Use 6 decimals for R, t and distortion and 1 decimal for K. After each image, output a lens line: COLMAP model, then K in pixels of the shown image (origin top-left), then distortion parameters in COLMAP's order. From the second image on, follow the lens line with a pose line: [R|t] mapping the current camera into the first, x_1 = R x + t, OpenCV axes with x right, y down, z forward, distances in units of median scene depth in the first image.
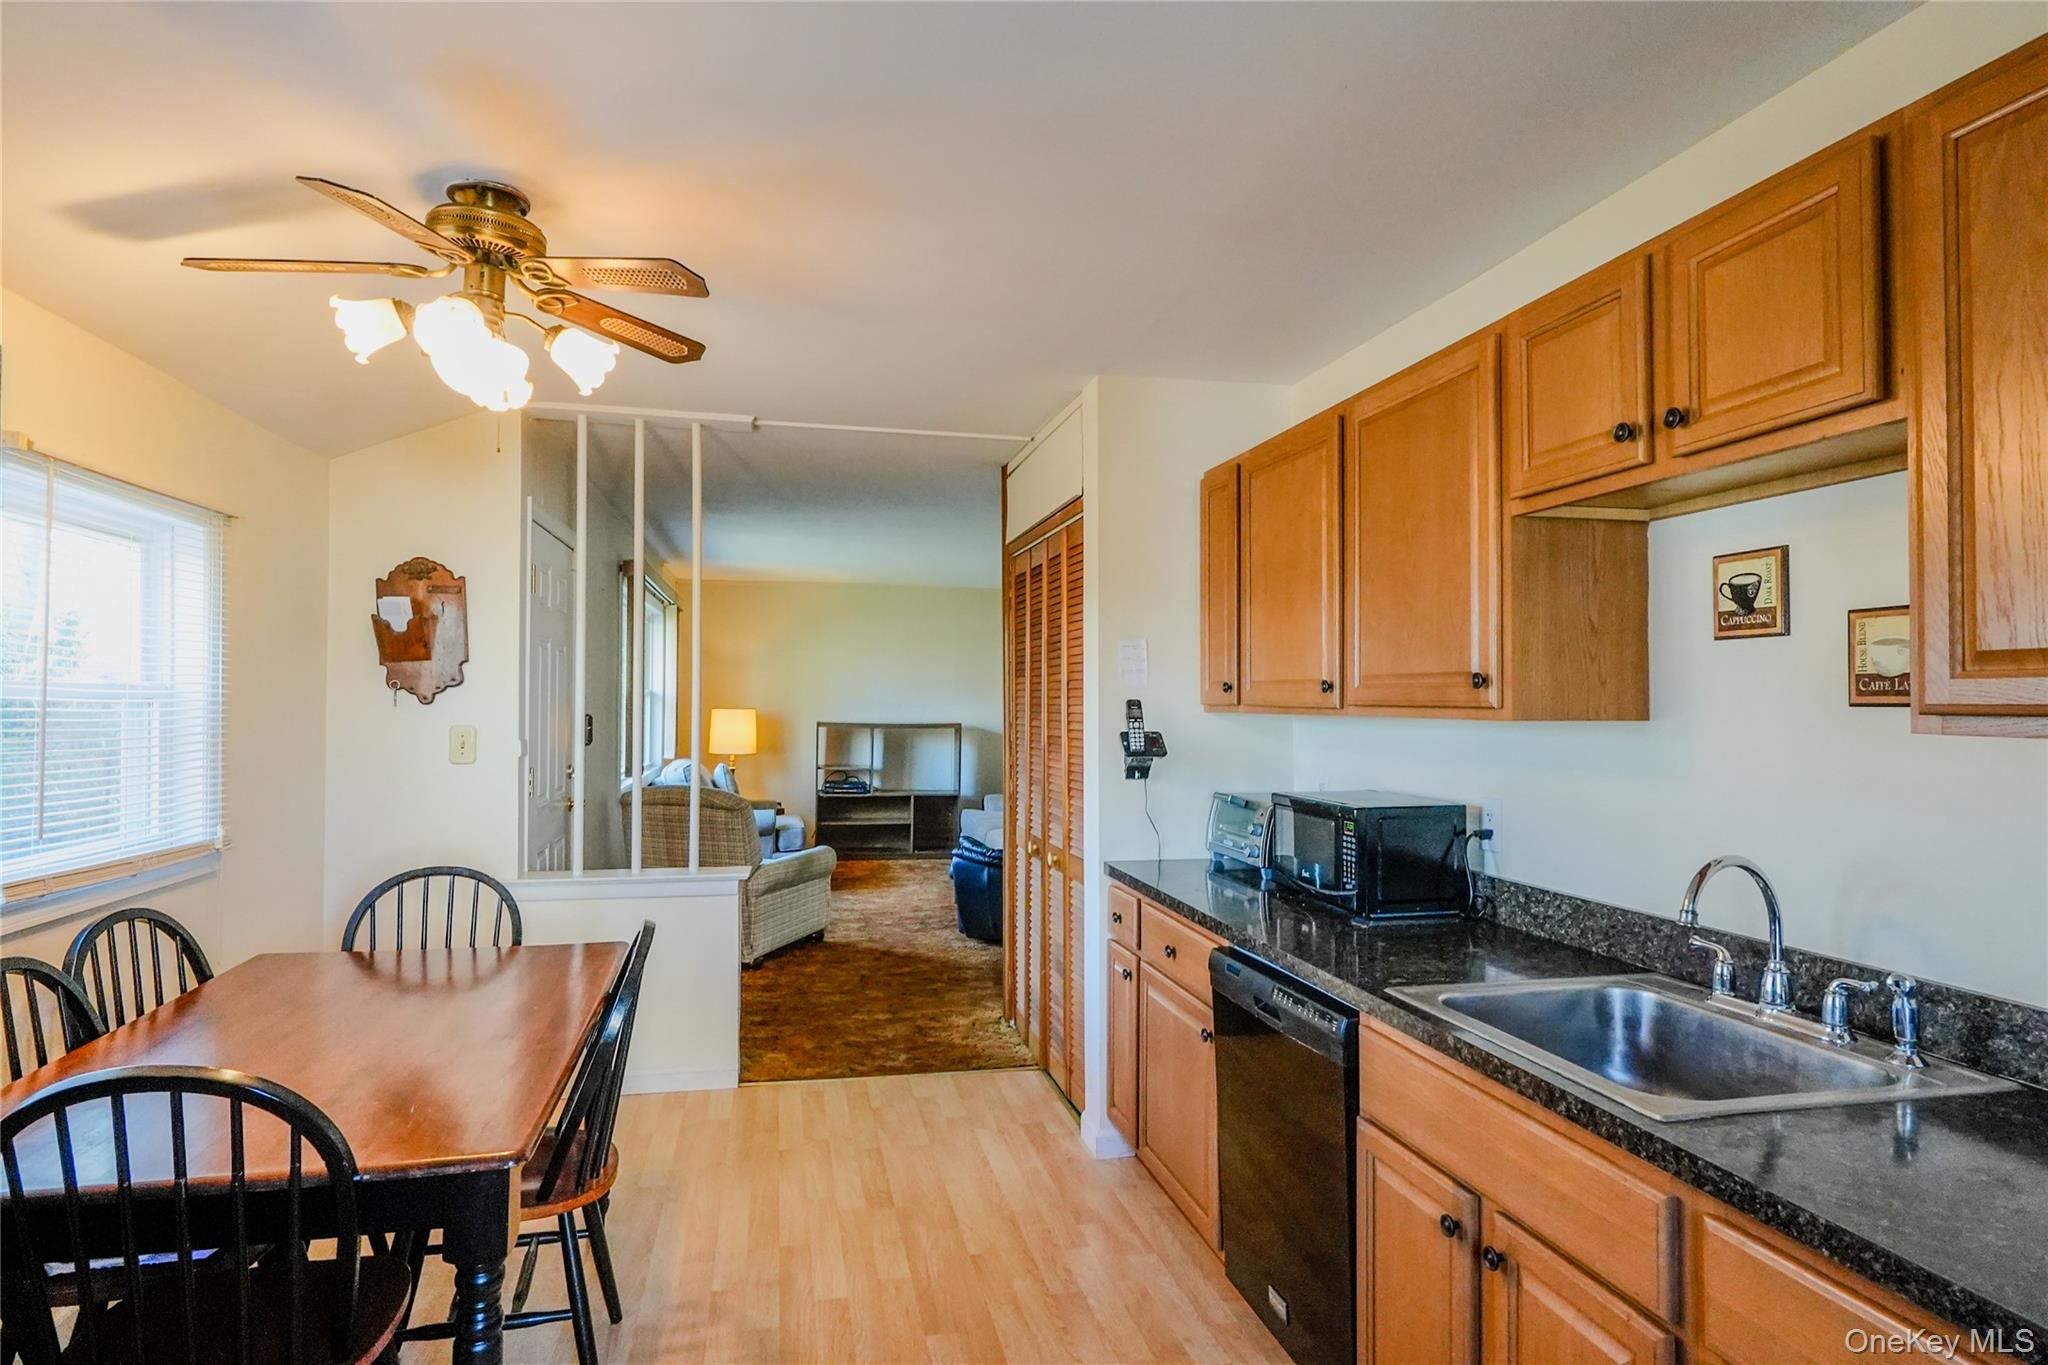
lens RADIAL K [[1139.3, 0, 1029.7], [0, 1139.3, 676.6], [0, 0, 1]] dist [0.001306, 0.001856]
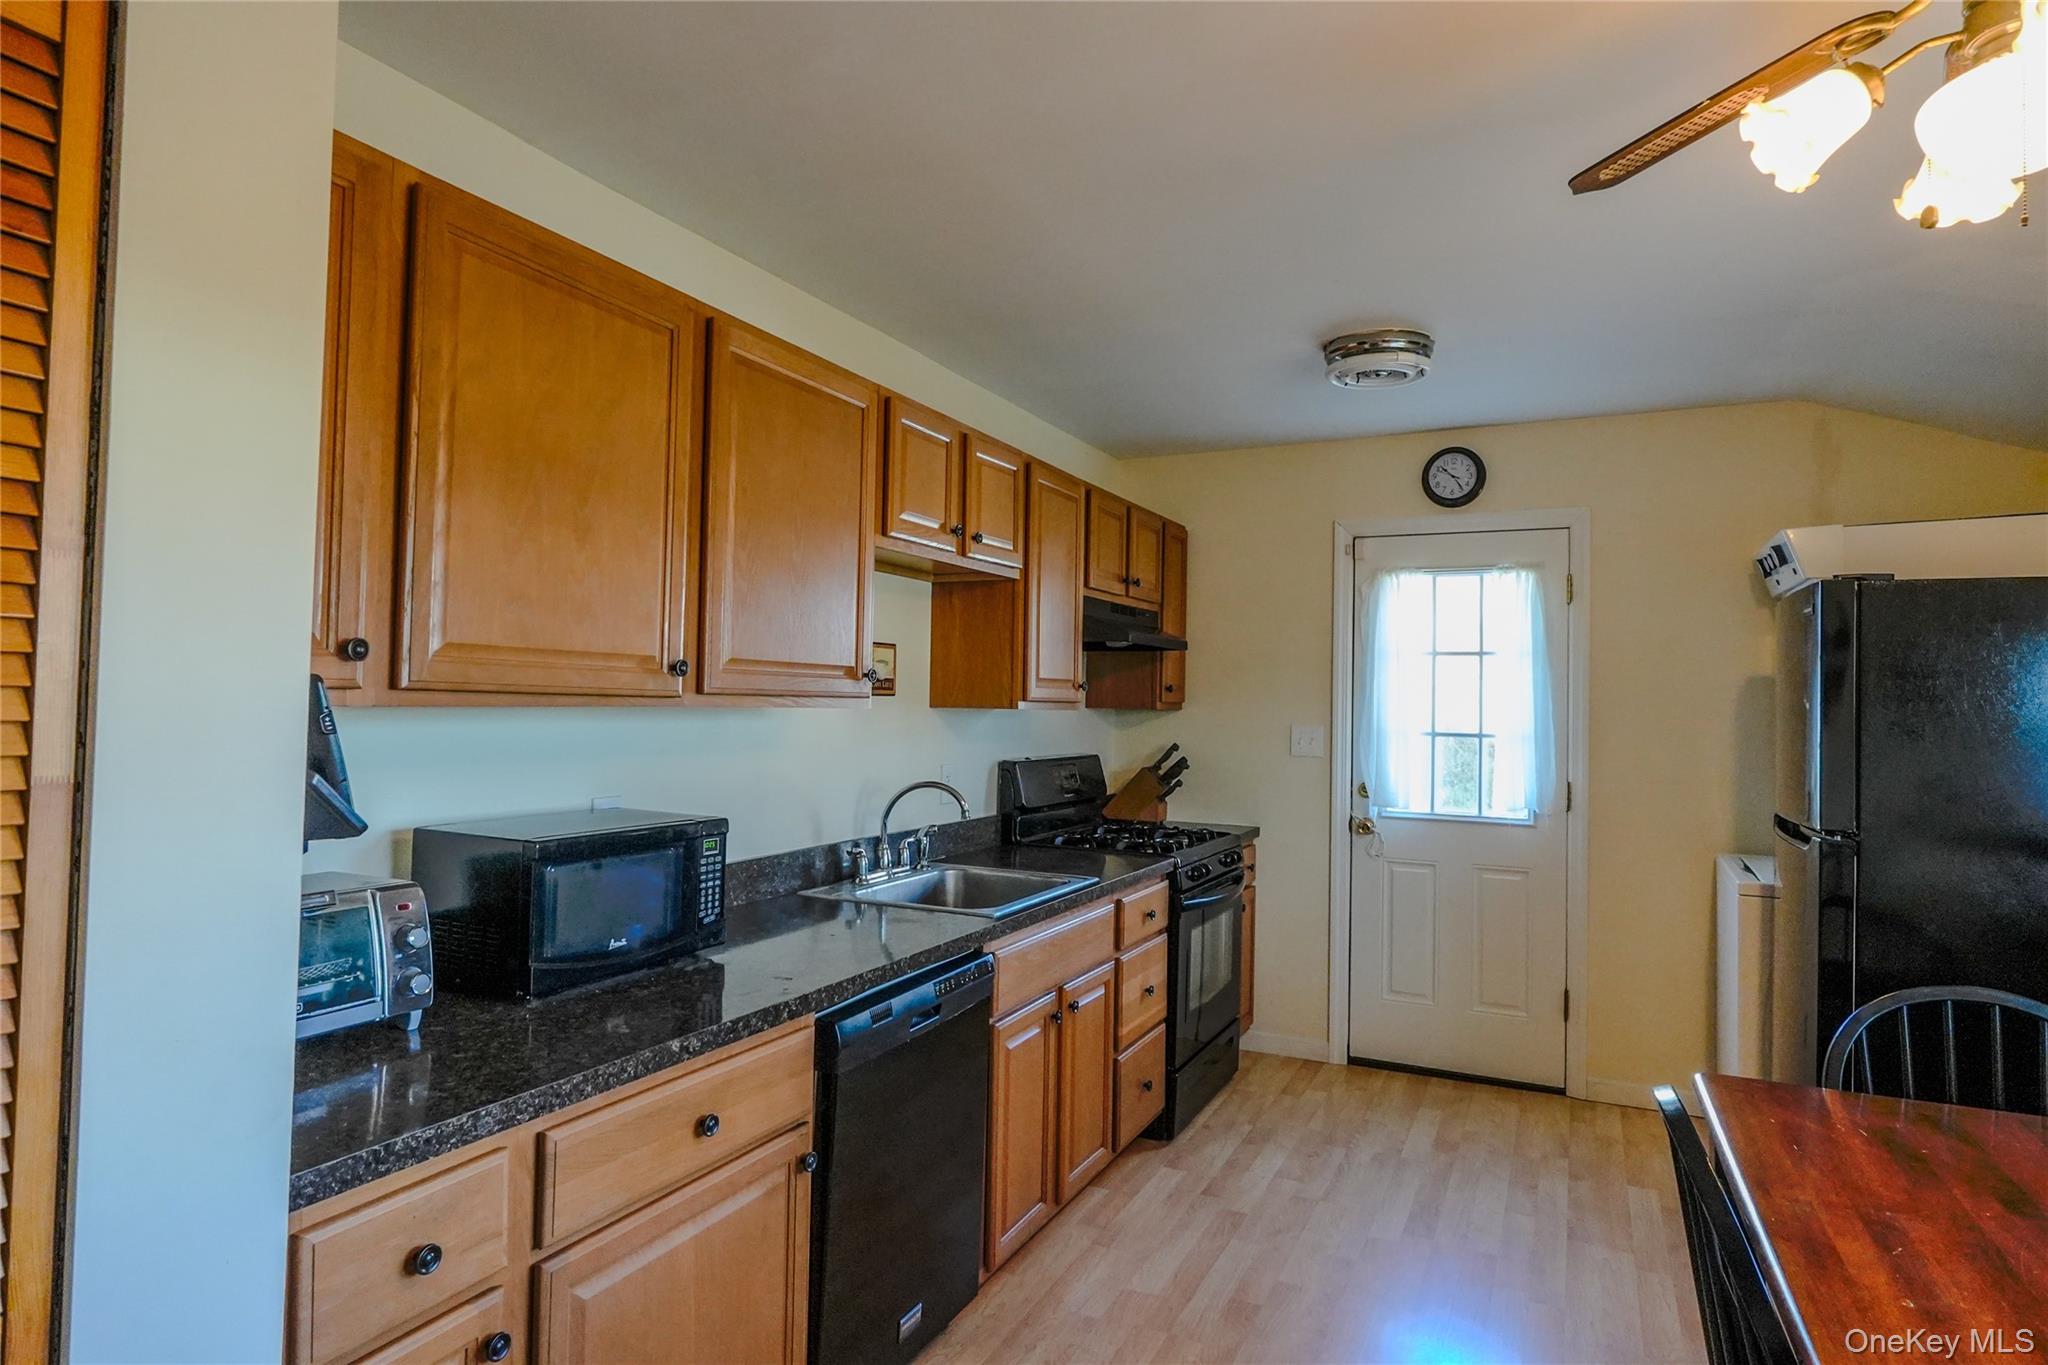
lens RADIAL K [[1139.3, 0, 1030.7], [0, 1139.3, 677.2], [0, 0, 1]] dist [0.001306, 0.001856]
pose [[-0.786800, -0.008871, 0.617144, -0.350640], [-0.039047, 0.998609, -0.035427, 0.029712], [-0.615972, -0.051972, -0.786052, 1.335849]]
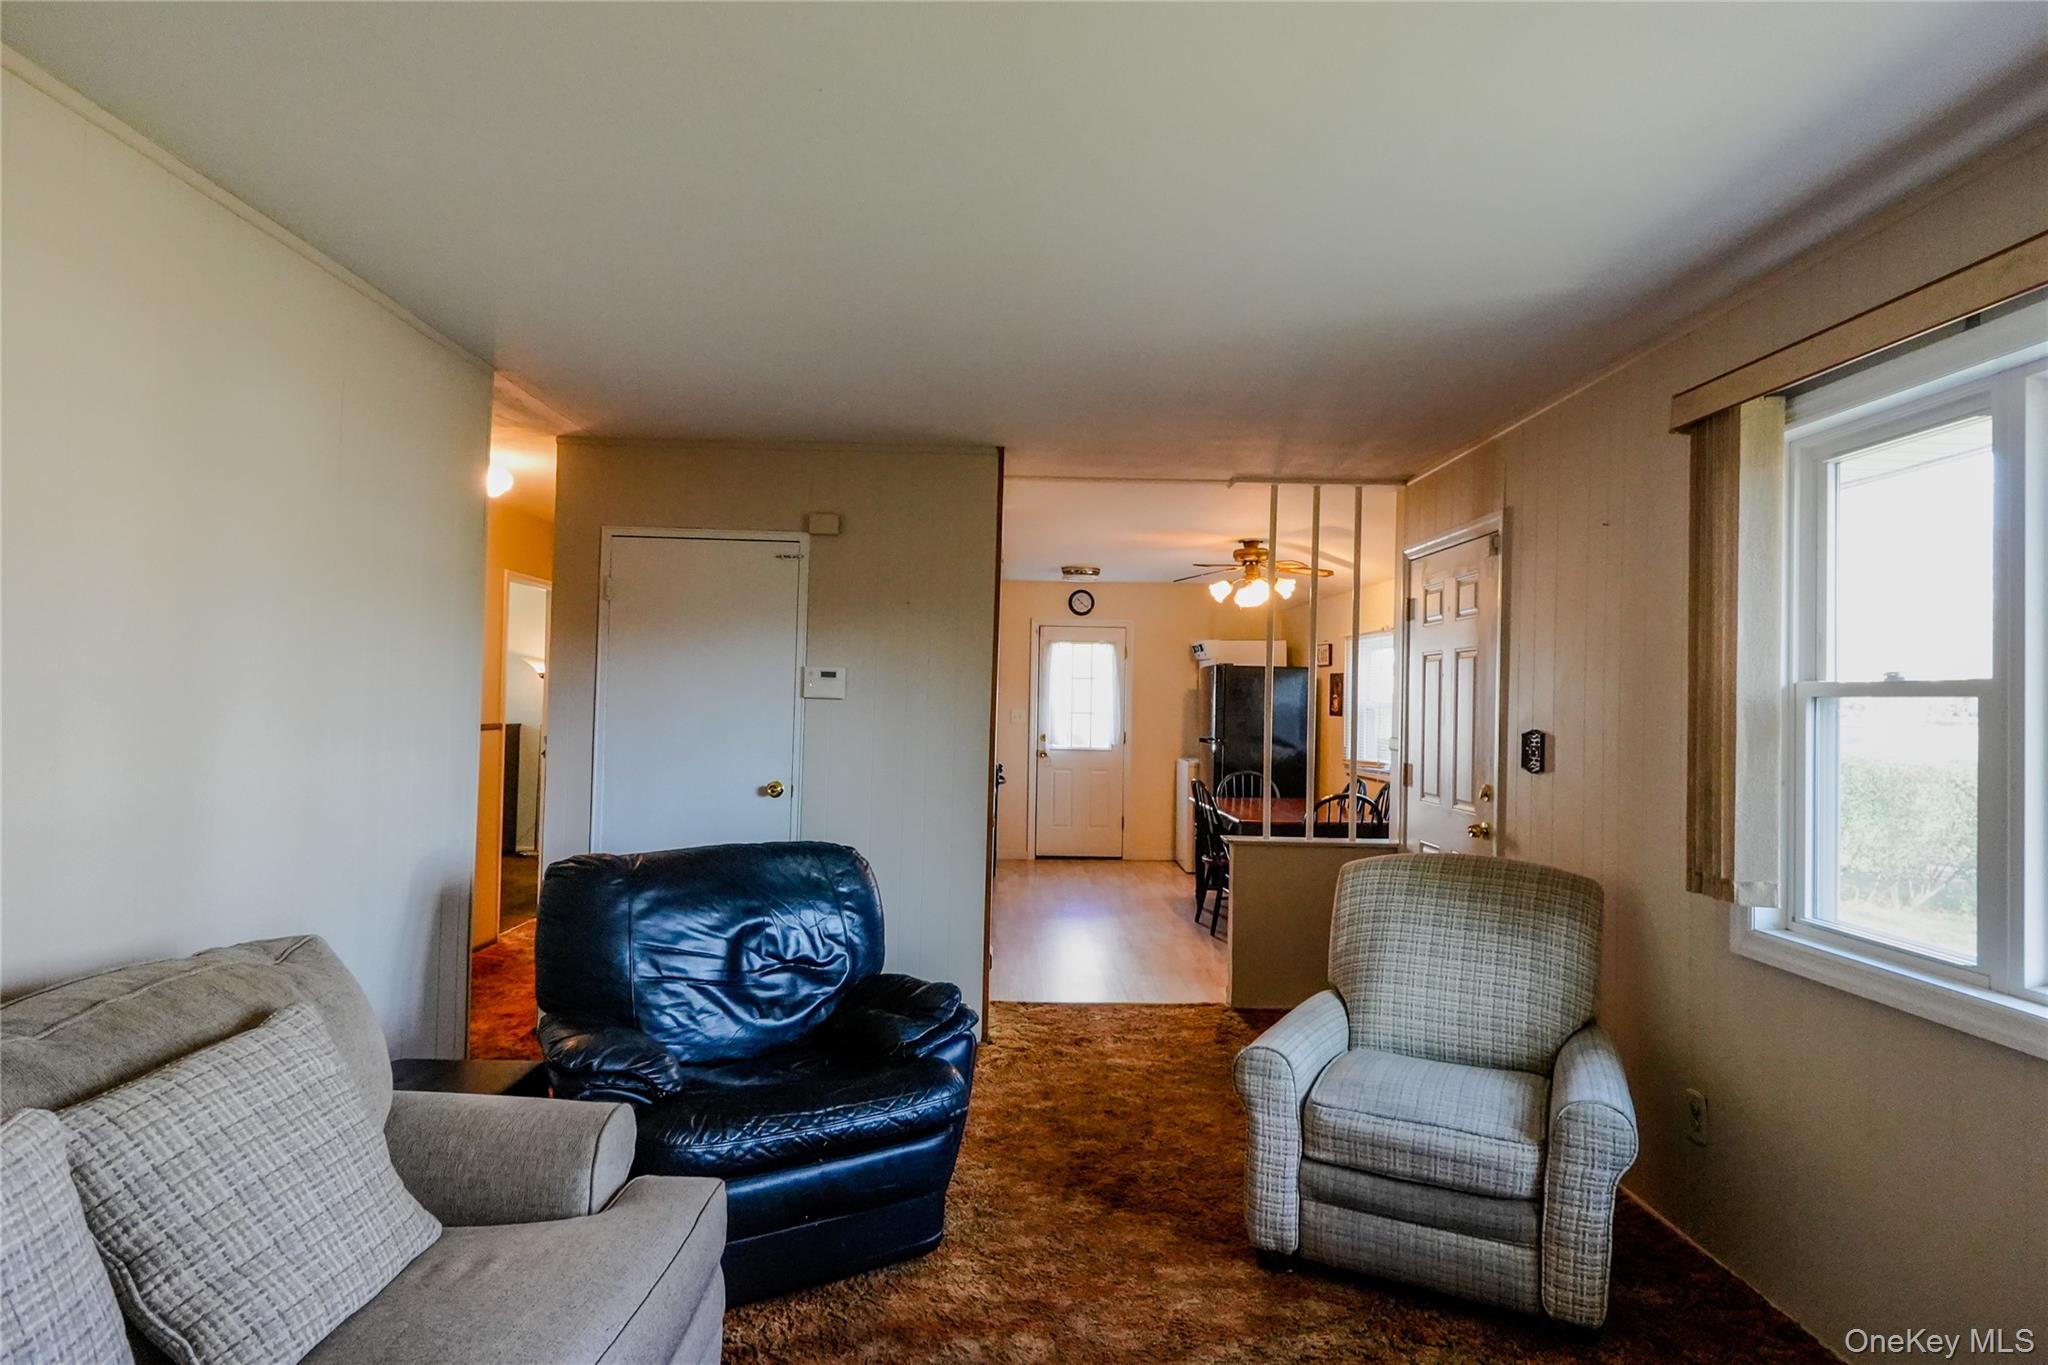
lens RADIAL K [[1139.3, 0, 1028.3], [0, 1139.3, 681.4], [0, 0, 1]] dist [0.001306, 0.001856]
pose [[-0.980837, -0.022816, 0.193488, -0.380917], [-0.030963, 0.998752, -0.039187, 0.073076], [-0.192352, -0.044427, -0.980320, 3.193700]]
